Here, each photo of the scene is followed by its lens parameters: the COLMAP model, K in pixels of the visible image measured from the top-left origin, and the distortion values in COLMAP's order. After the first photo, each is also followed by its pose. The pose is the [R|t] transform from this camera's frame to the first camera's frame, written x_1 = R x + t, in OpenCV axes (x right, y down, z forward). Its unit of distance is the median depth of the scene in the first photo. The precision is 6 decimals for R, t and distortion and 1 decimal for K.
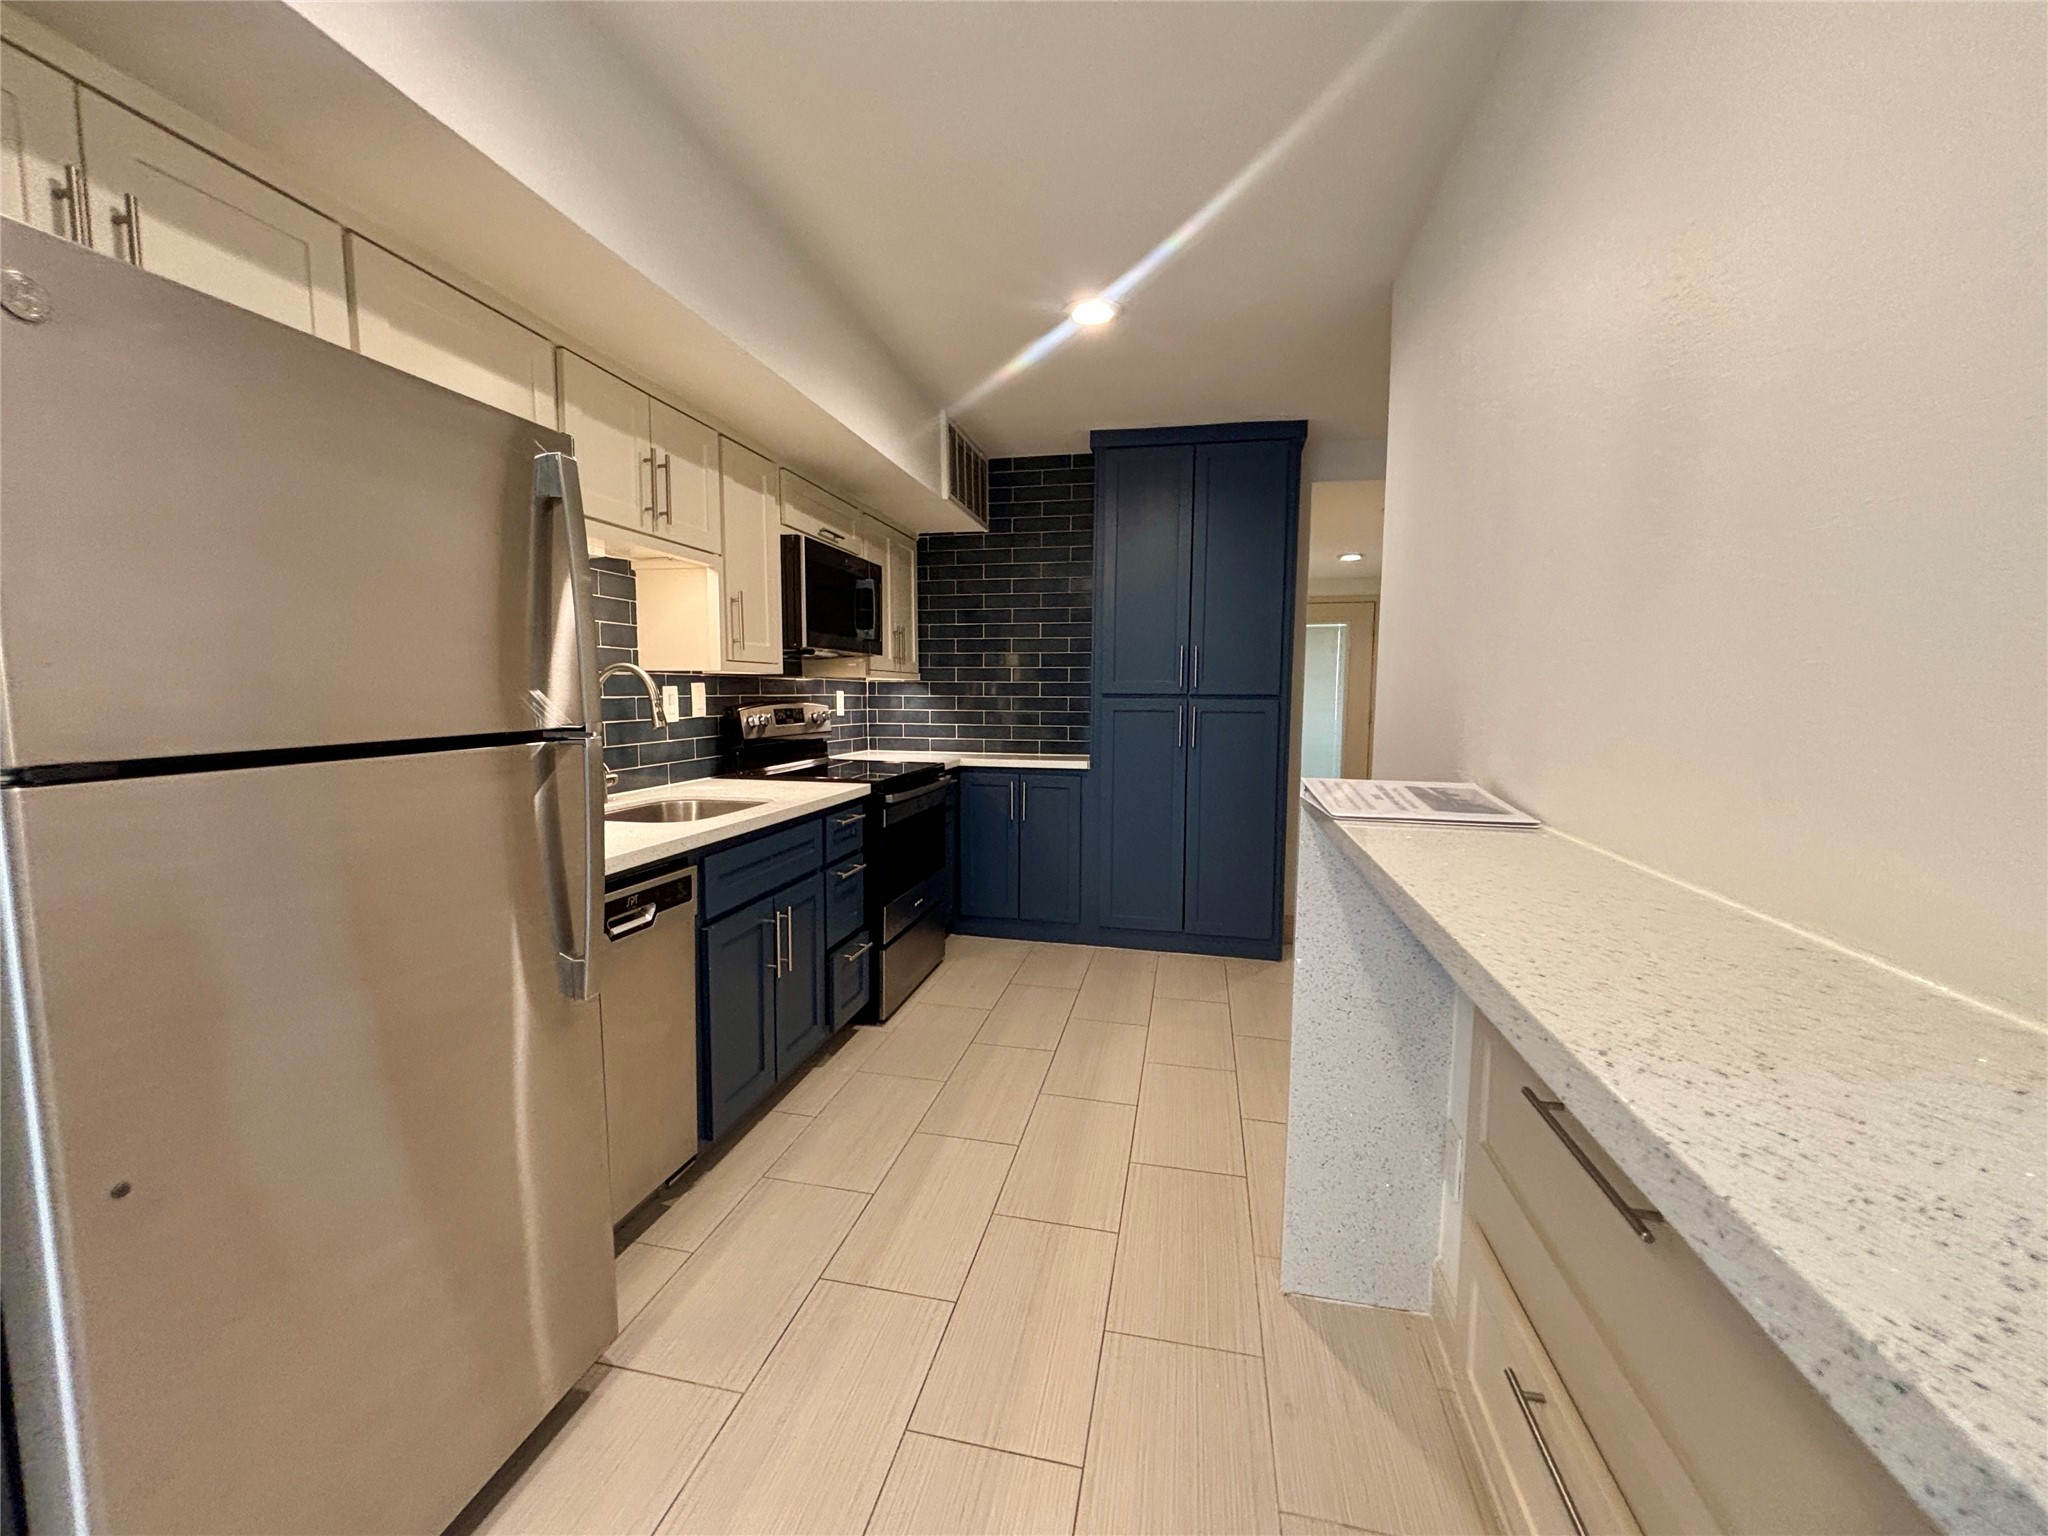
lens RADIAL K [[819.9, 0, 1031.8], [0, 819.9, 764.1], [0, 0, 1]] dist [0.024387, -0.011151]
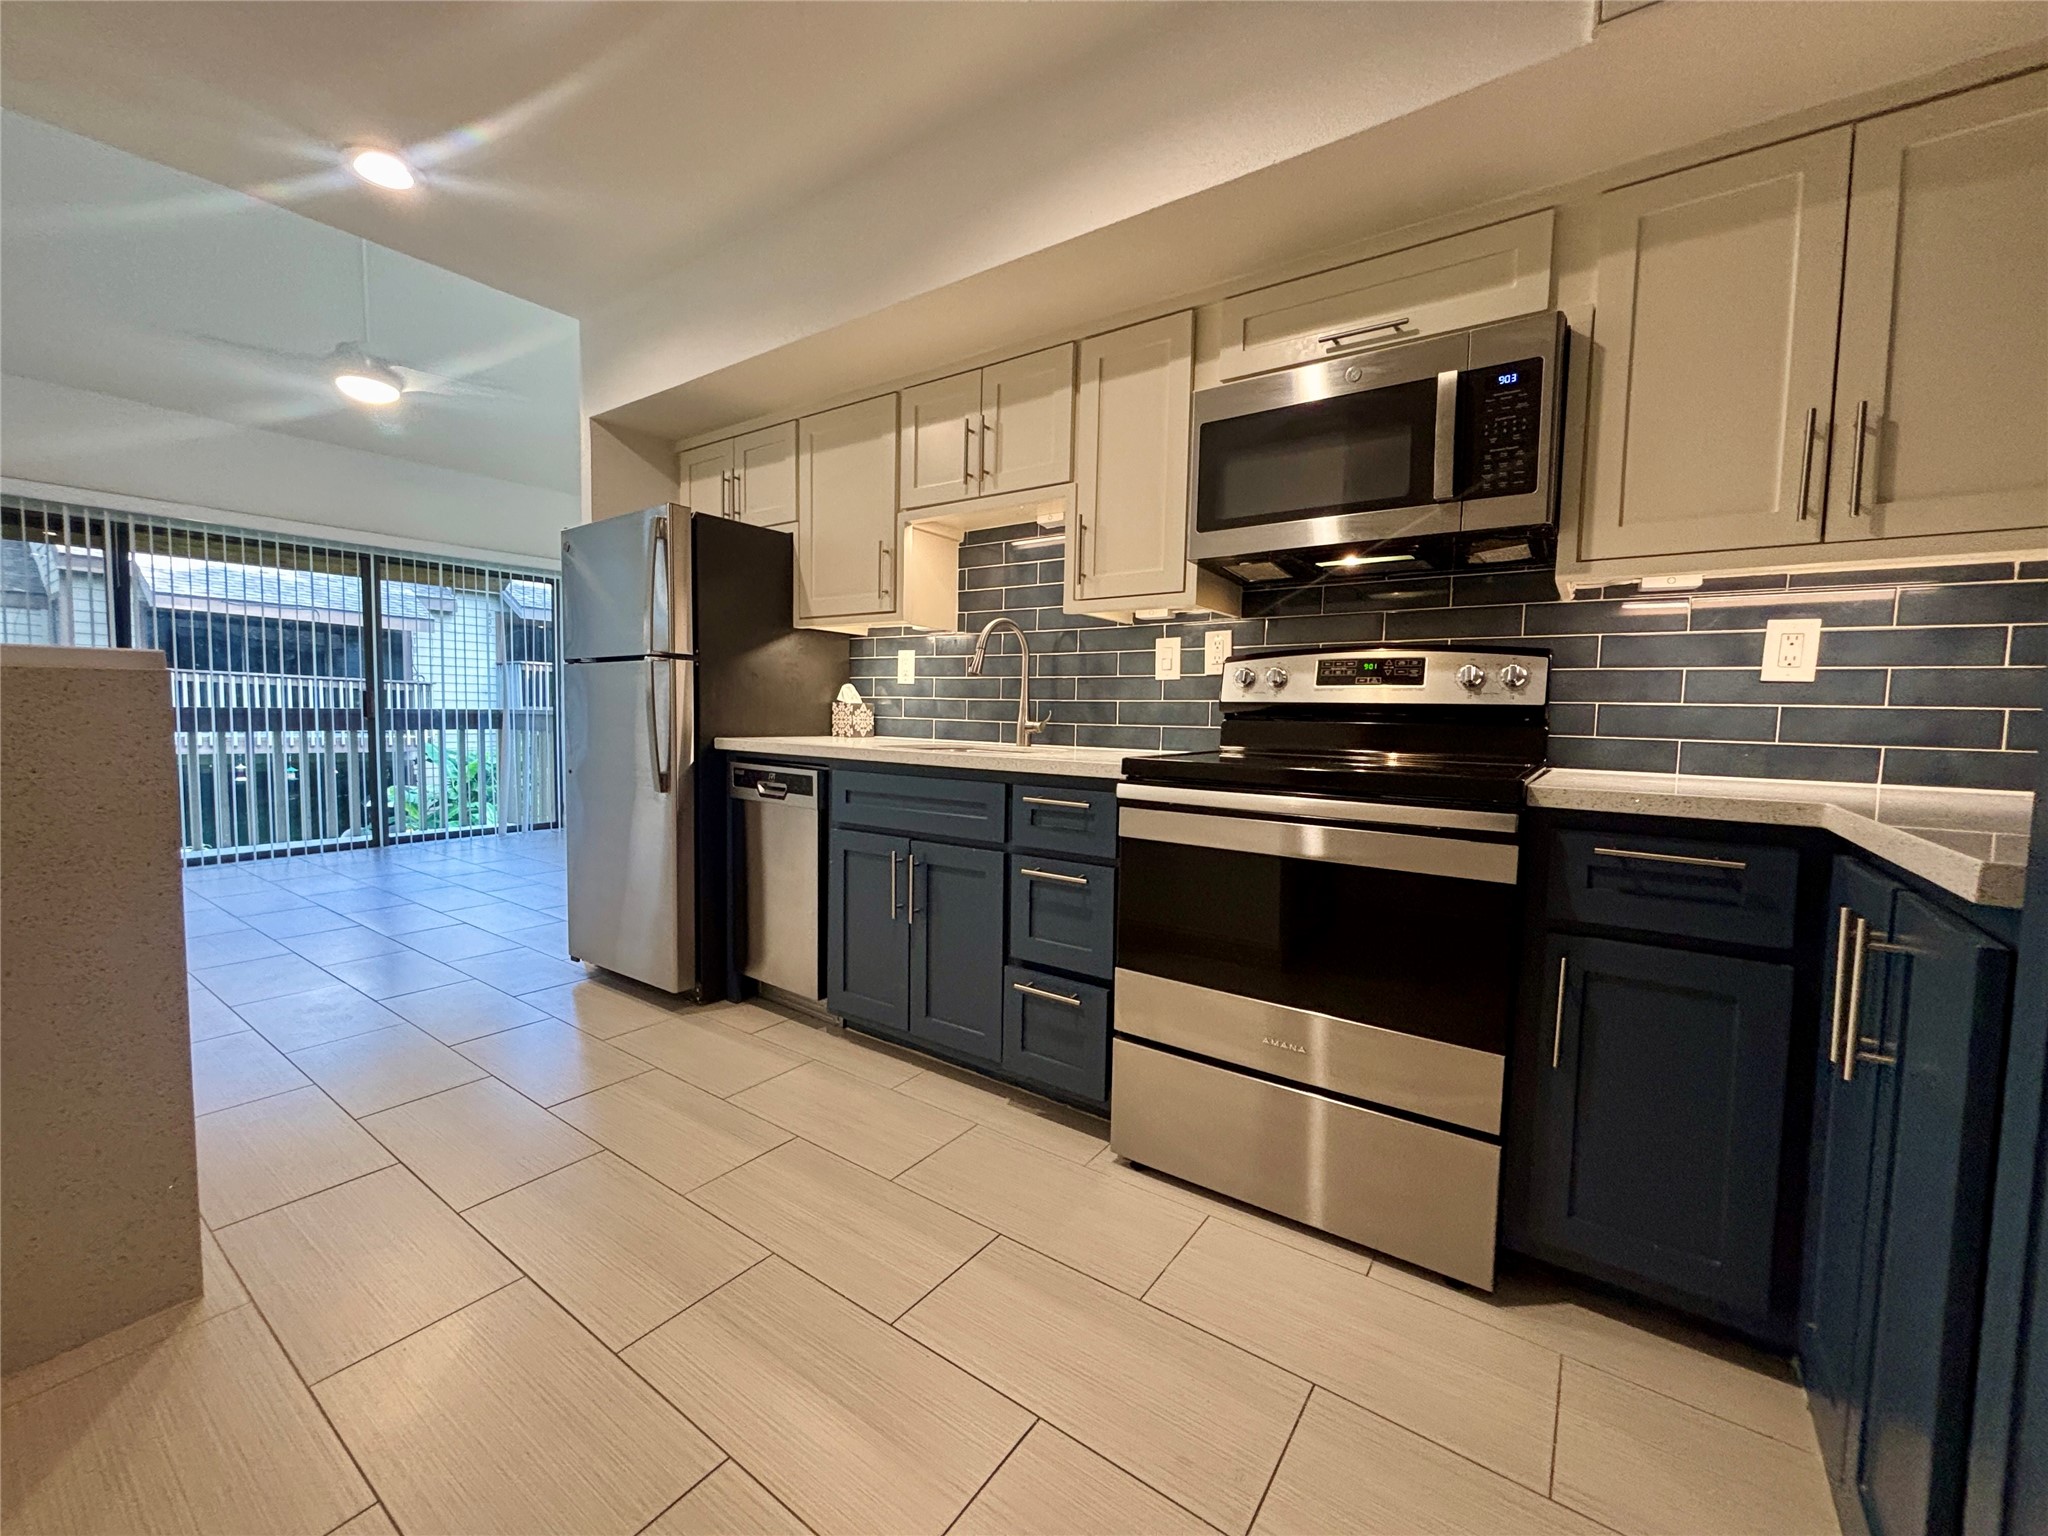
lens RADIAL K [[819.9, 0, 1031.8], [0, 819.9, 764.1], [0, 0, 1]] dist [0.024387, -0.011151]
pose [[-0.402814, 0.042769, -0.914282, 0.313940], [-0.109018, 0.989555, 0.094322, -0.021793], [0.908766, 0.137668, -0.393944, 0.919538]]
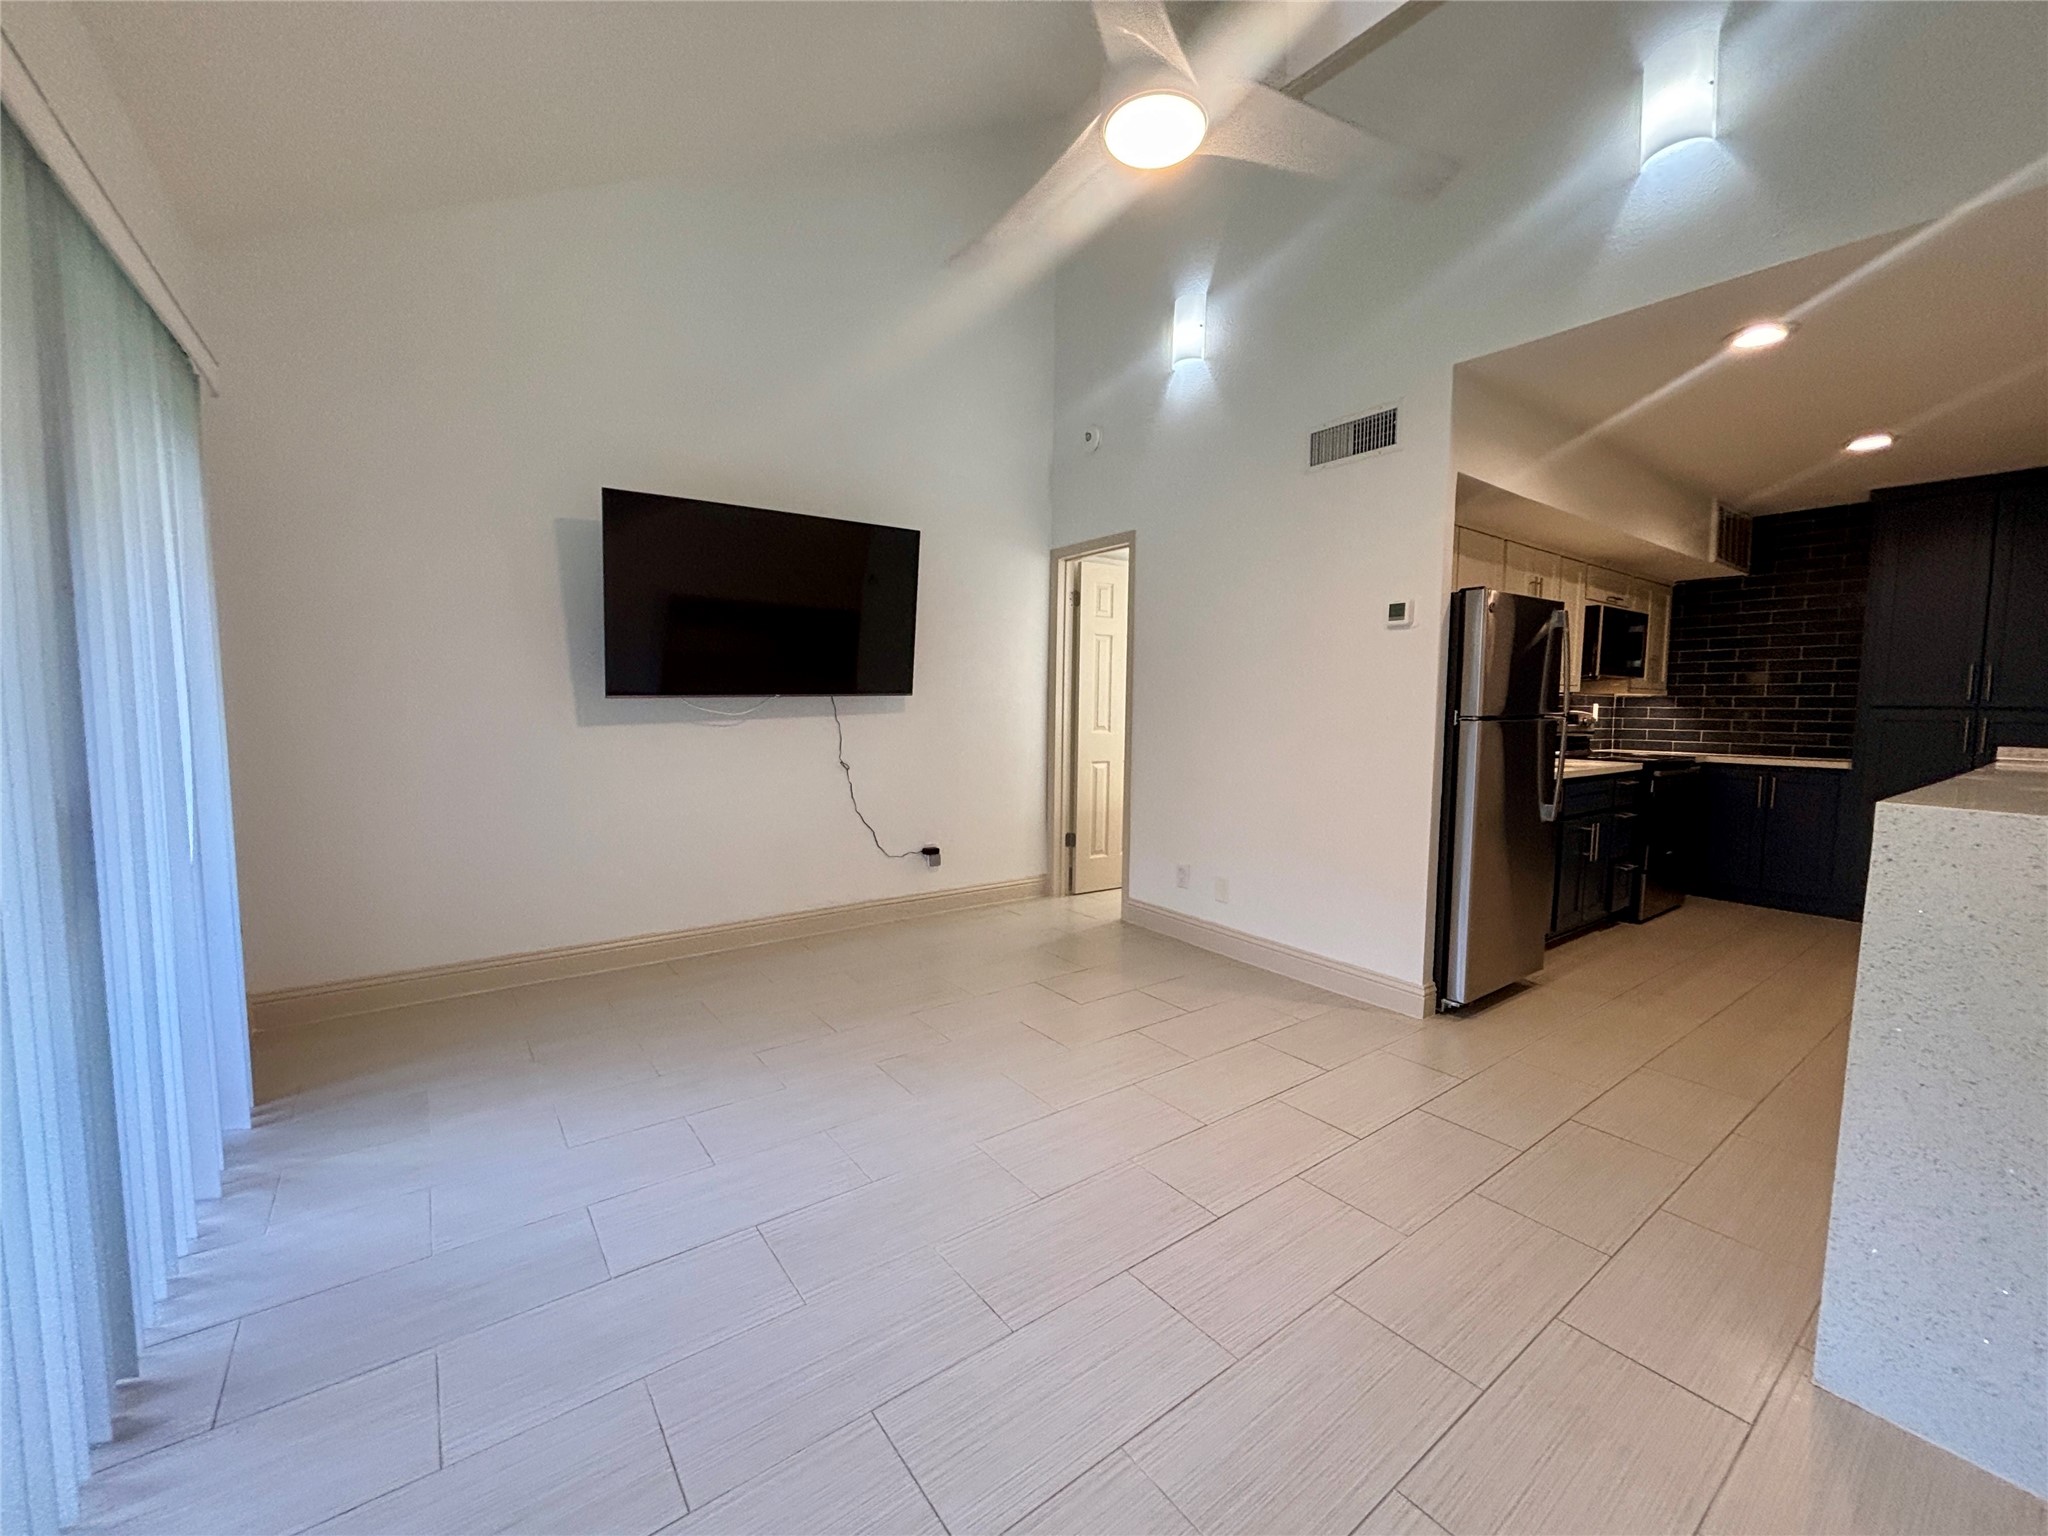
lens RADIAL K [[817.8, 0, 1014.6], [0, 817.8, 768.5], [0, 0, 1]] dist [0.000378, 0.000339]
pose [[0.738280, 0.052907, -0.672416, -0.027674], [-0.063291, 0.997954, 0.009030, 0.073634], [0.671519, 0.035891, 0.740118, -0.713660]]
